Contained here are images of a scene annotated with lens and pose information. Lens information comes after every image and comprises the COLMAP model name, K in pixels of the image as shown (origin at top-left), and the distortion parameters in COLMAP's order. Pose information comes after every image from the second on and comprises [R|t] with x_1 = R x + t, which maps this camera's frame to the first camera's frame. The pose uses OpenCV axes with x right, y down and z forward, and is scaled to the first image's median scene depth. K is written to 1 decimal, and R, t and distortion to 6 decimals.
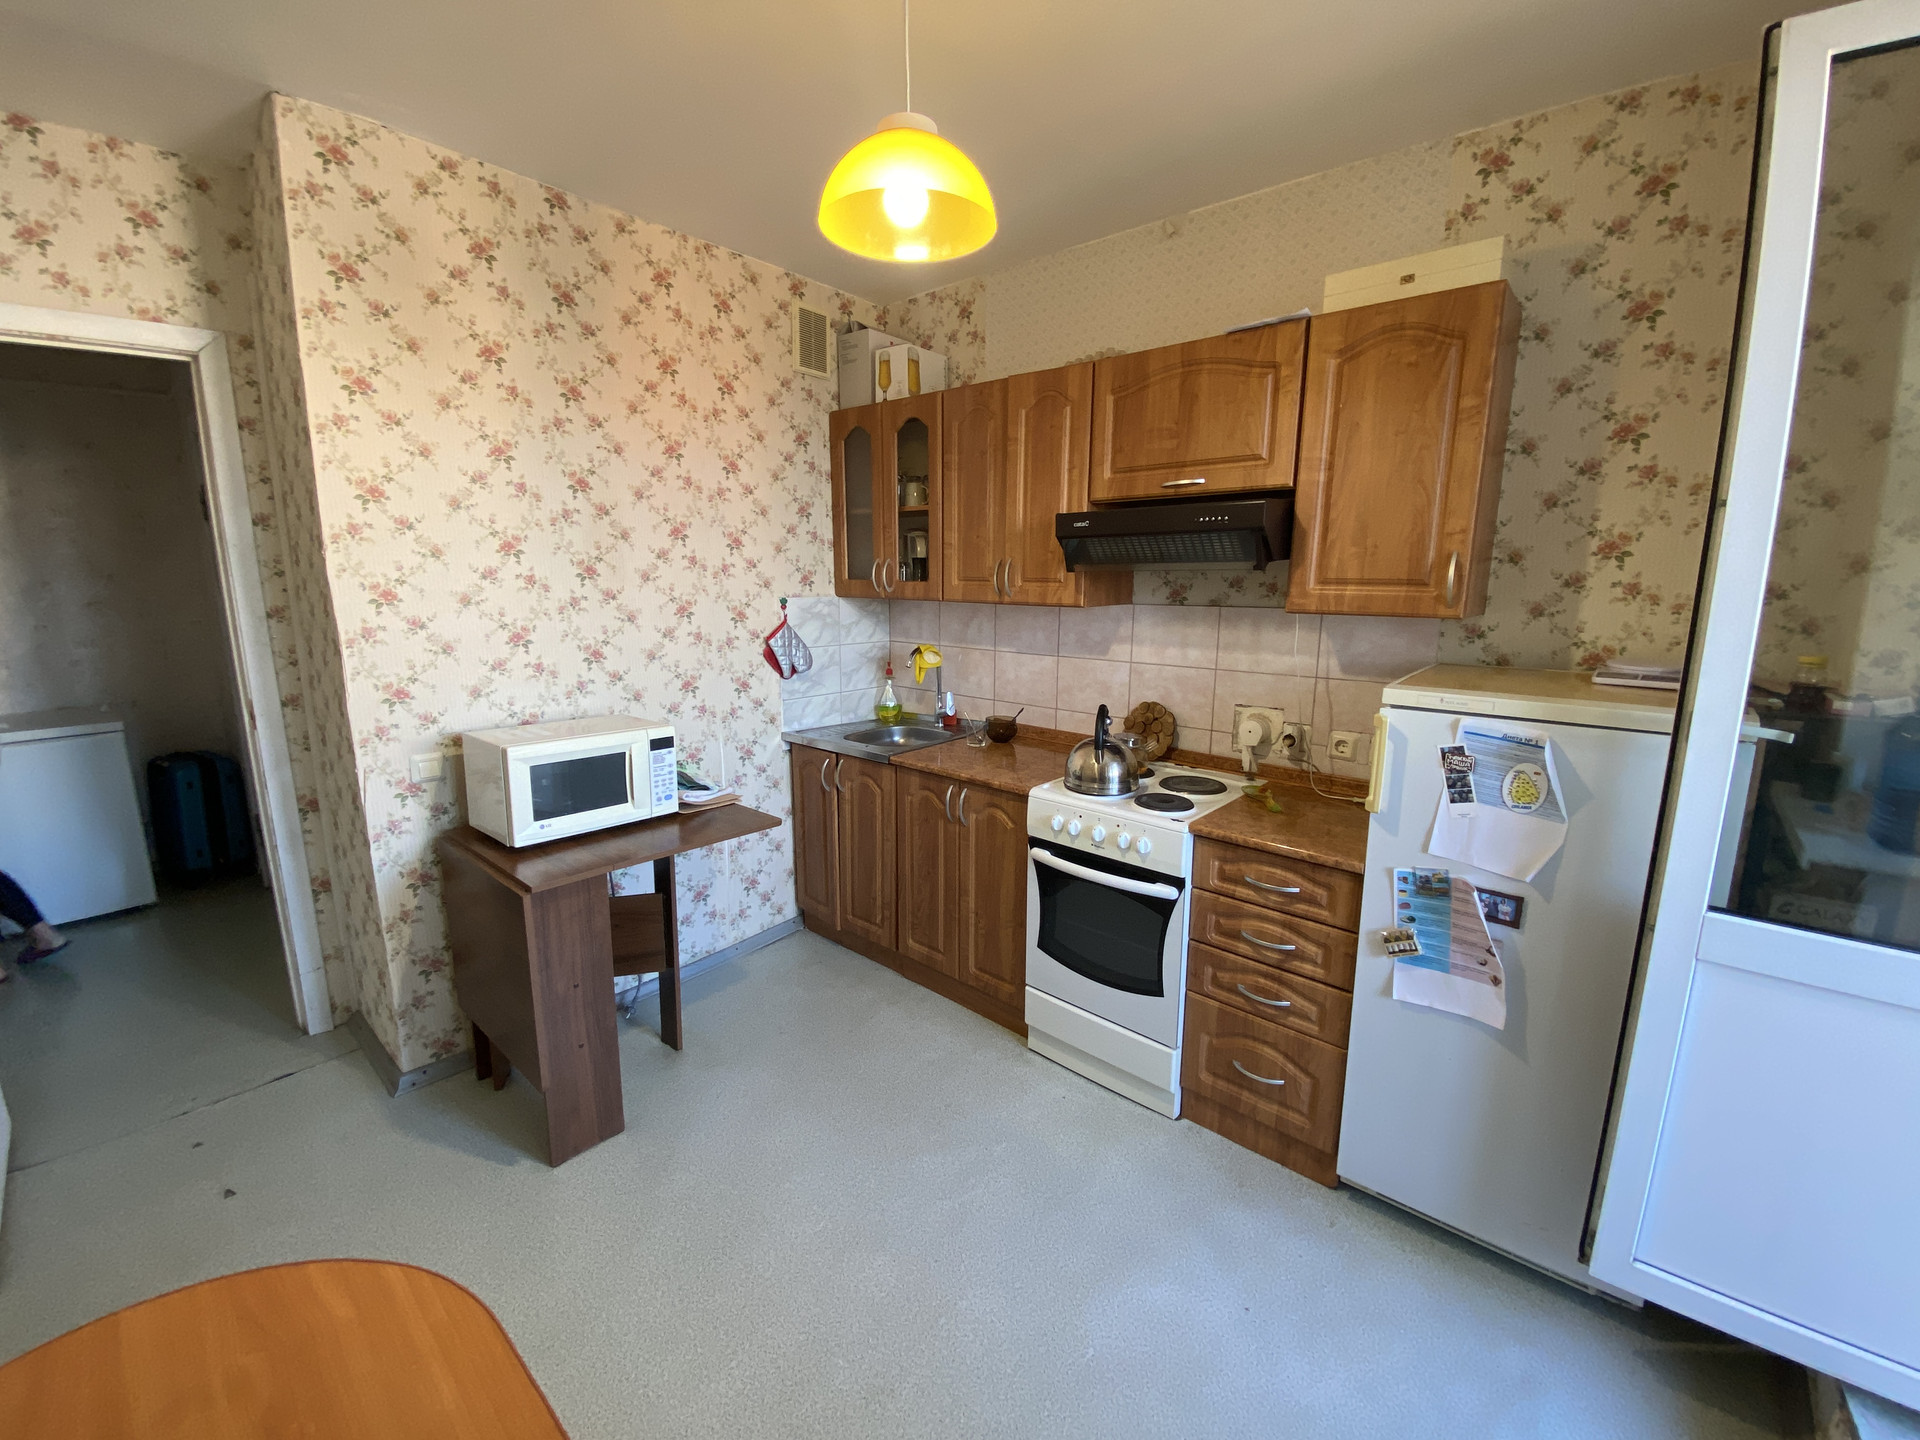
lens RADIAL K [[786.9, 0, 960.0], [0, 786.9, 720.0], [0, 0, 1]] dist [-0.009154, -0.000211]
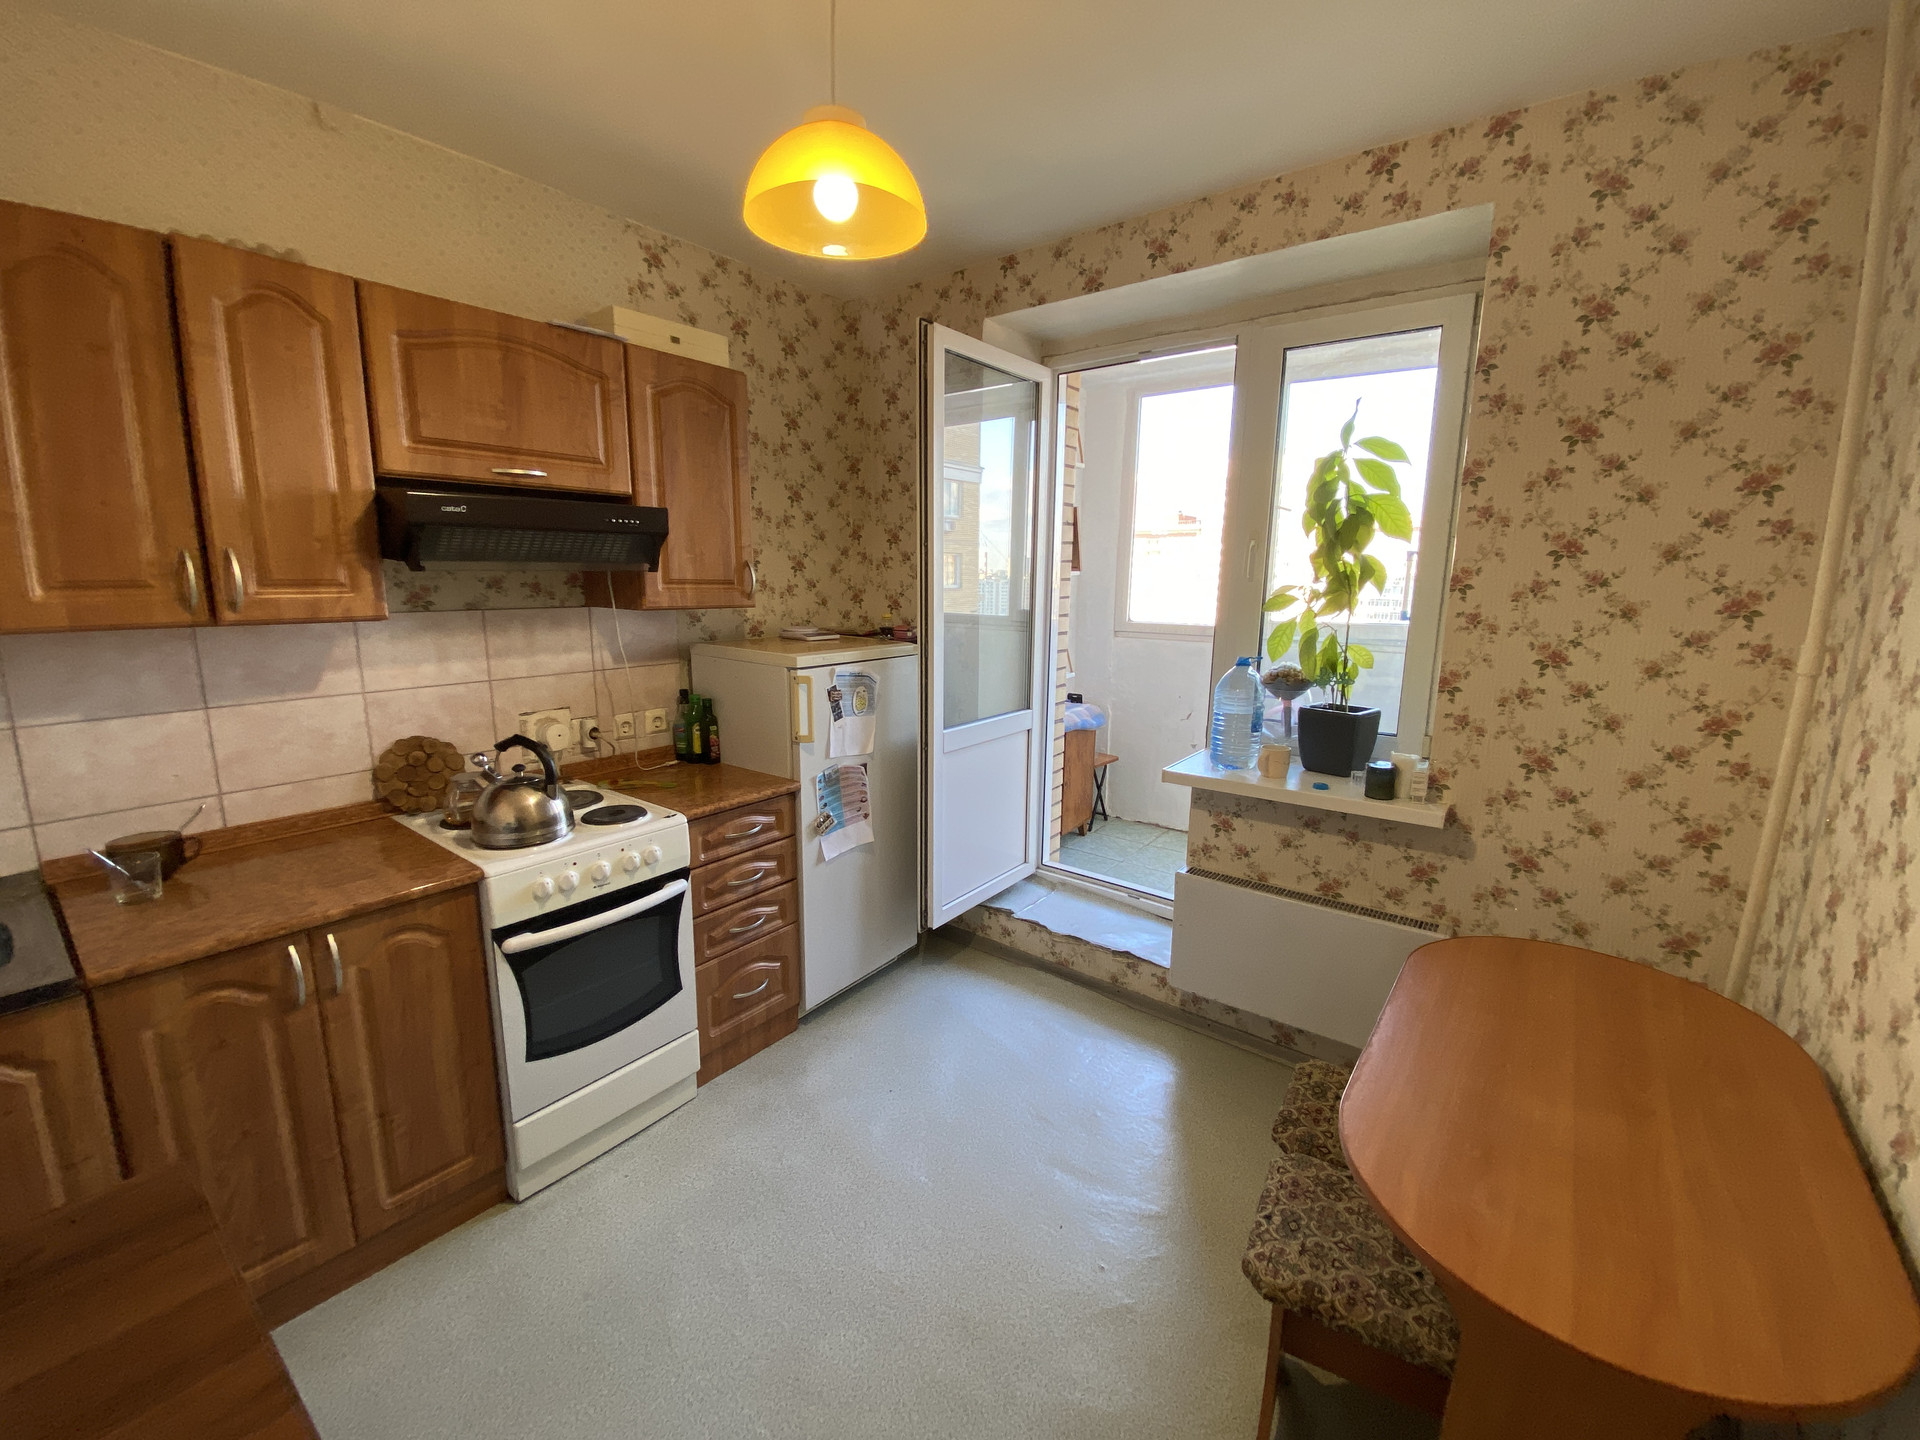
lens RADIAL K [[774.6, 0, 960.0], [0, 774.6, 720.0], [0, 0, 1]] dist [0.000052, -0.000060]
pose [[-0.098270, -0.187113, 0.977411, -0.693768], [0.167851, 0.964977, 0.201609, -0.128008], [-0.980902, 0.183872, -0.063421, 0.637564]]
